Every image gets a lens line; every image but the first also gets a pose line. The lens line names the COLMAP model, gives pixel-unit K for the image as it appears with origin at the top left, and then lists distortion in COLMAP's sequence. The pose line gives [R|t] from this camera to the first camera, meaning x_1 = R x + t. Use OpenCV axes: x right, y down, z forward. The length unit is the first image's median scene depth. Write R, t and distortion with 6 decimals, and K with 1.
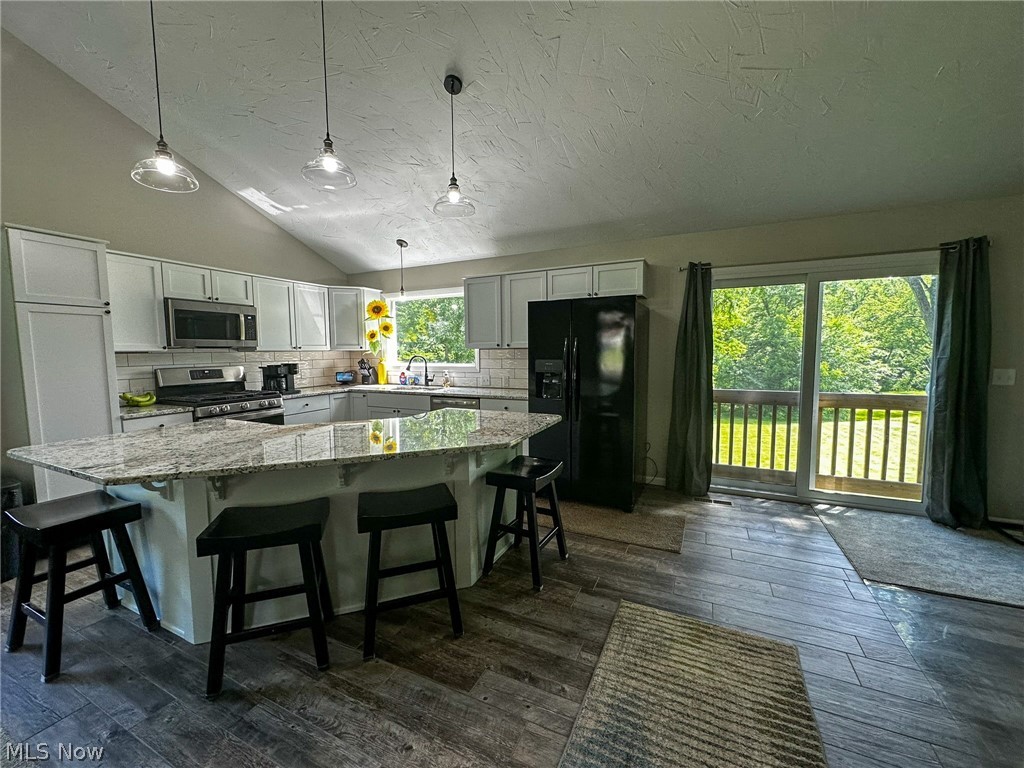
lens RADIAL K [[407.6, 0, 512.6], [0, 407.6, 382.8], [0, 0, 1]] dist [-0.003000, 0.000230]
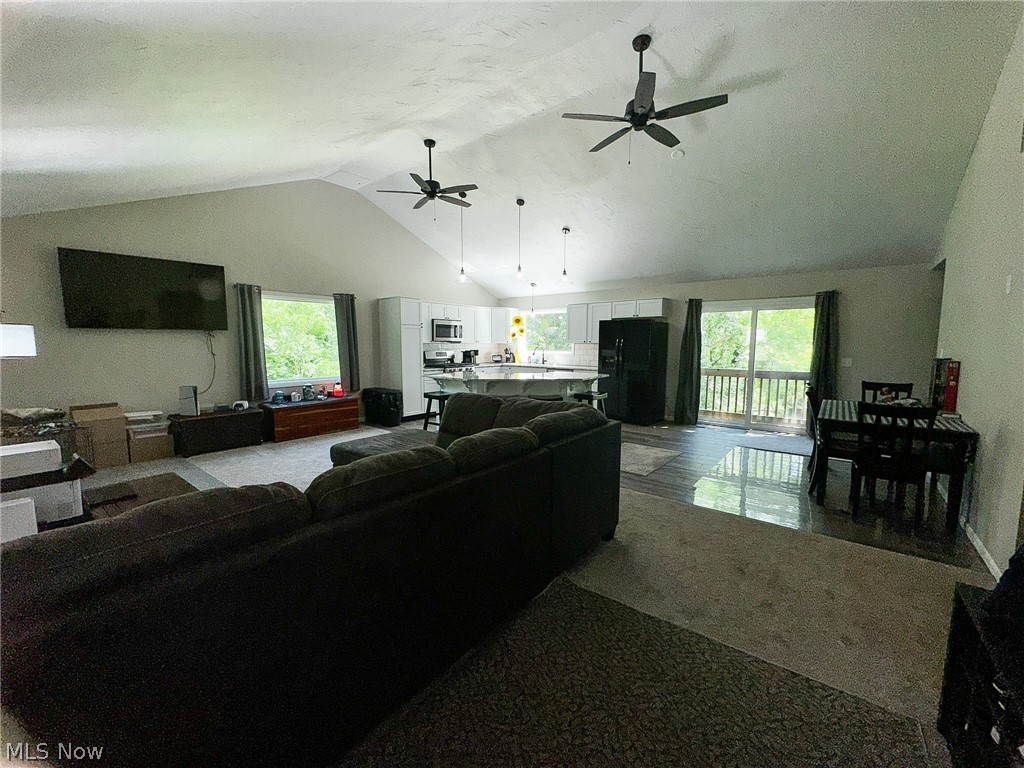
lens RADIAL K [[407.6, 0, 515.4], [0, 407.6, 382.7], [0, 0, 1]] dist [-0.003000, 0.000230]
pose [[0.973178, 0.035619, -0.227279, 0.093879], [-0.031328, 0.999257, 0.022463, 0.066267], [0.227911, -0.014740, 0.973570, -0.942177]]
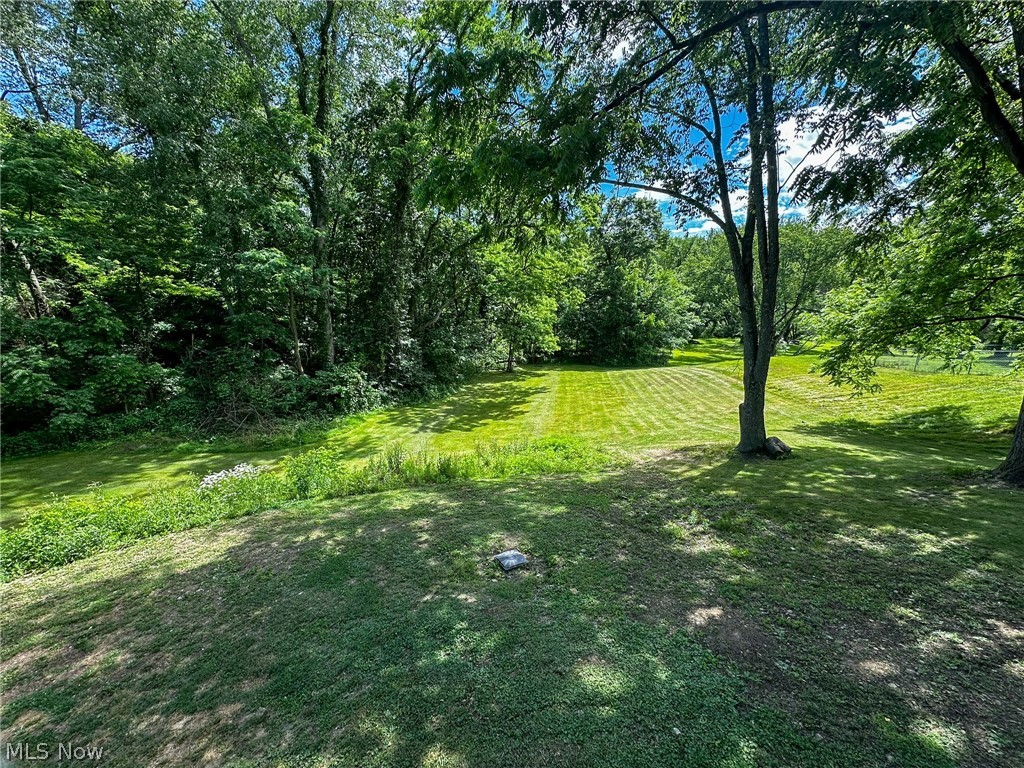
lens RADIAL K [[407.6, 0, 512.5], [0, 407.6, 382.0], [0, 0, 1]] dist [-0.003000, 0.000230]
pose [[0.948438, -0.026882, 0.315822, 0.759392], [-0.016776, 0.990743, 0.134709, -0.089333], [-0.316520, -0.133061, 0.939207, 0.849299]]
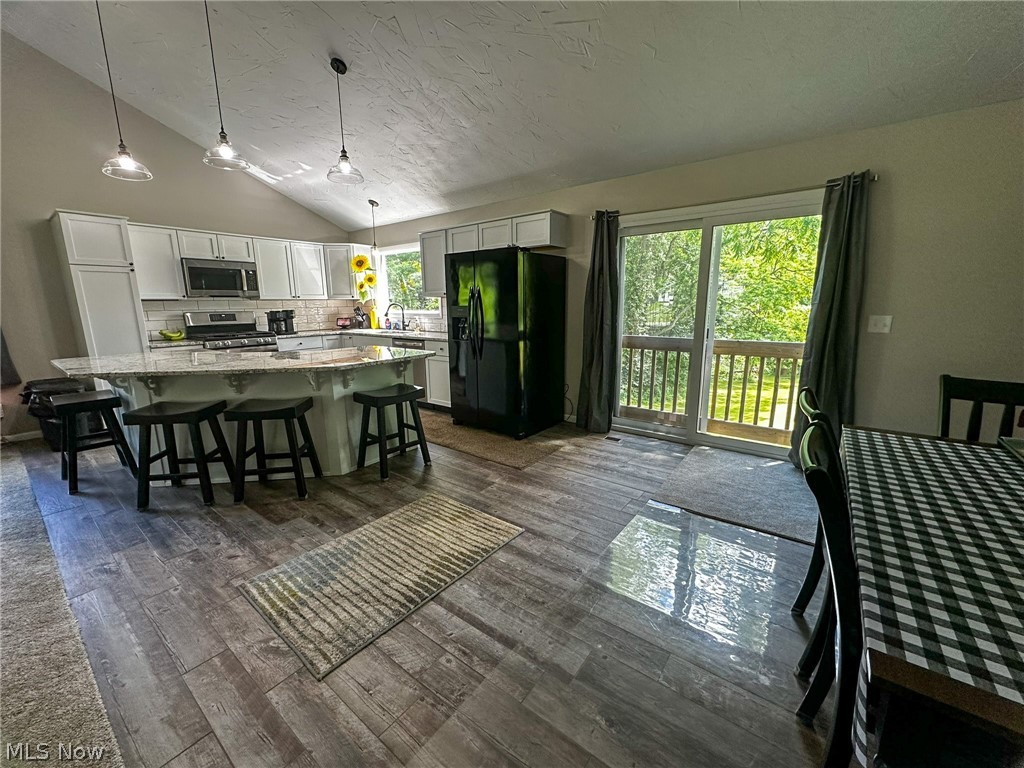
lens RADIAL K [[407.6, 0, 513.2], [0, 407.6, 382.9], [0, 0, 1]] dist [-0.003000, 0.000230]
pose [[0.978062, 0.040106, -0.204418, 0.431904], [-0.016001, 0.992856, 0.118237, 0.017880], [0.207700, -0.112372, 0.971717, -0.093957]]
